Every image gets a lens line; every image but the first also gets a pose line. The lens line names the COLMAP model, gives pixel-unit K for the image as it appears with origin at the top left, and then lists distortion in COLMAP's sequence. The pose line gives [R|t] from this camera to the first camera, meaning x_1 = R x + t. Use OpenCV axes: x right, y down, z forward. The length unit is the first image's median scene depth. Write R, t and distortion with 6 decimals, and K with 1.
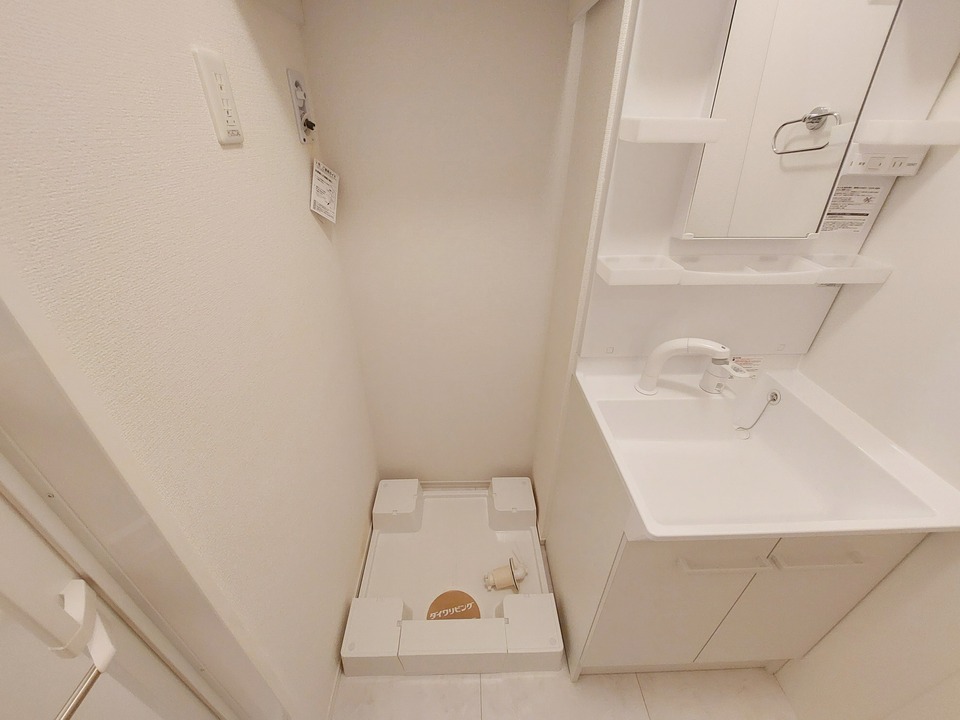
lens RADIAL K [[382.9, 0, 475.2], [0, 382.9, 363.1], [0, 0, 1]] dist [-0.008544, -0.001591]
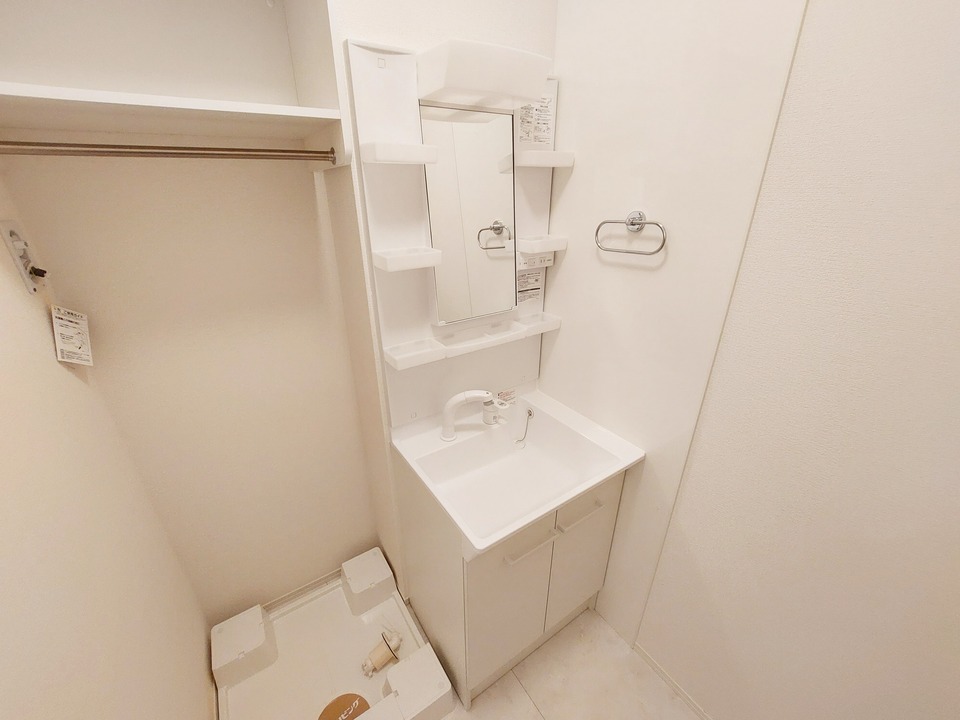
lens RADIAL K [[382.9, 0, 471.9], [0, 382.9, 361.1], [0, 0, 1]] dist [-0.008544, -0.001591]
pose [[0.850355, -0.226311, 0.475058, -0.032379], [0.290253, 0.954759, -0.064720, -0.067626], [-0.438919, 0.192922, 0.877571, -0.196526]]
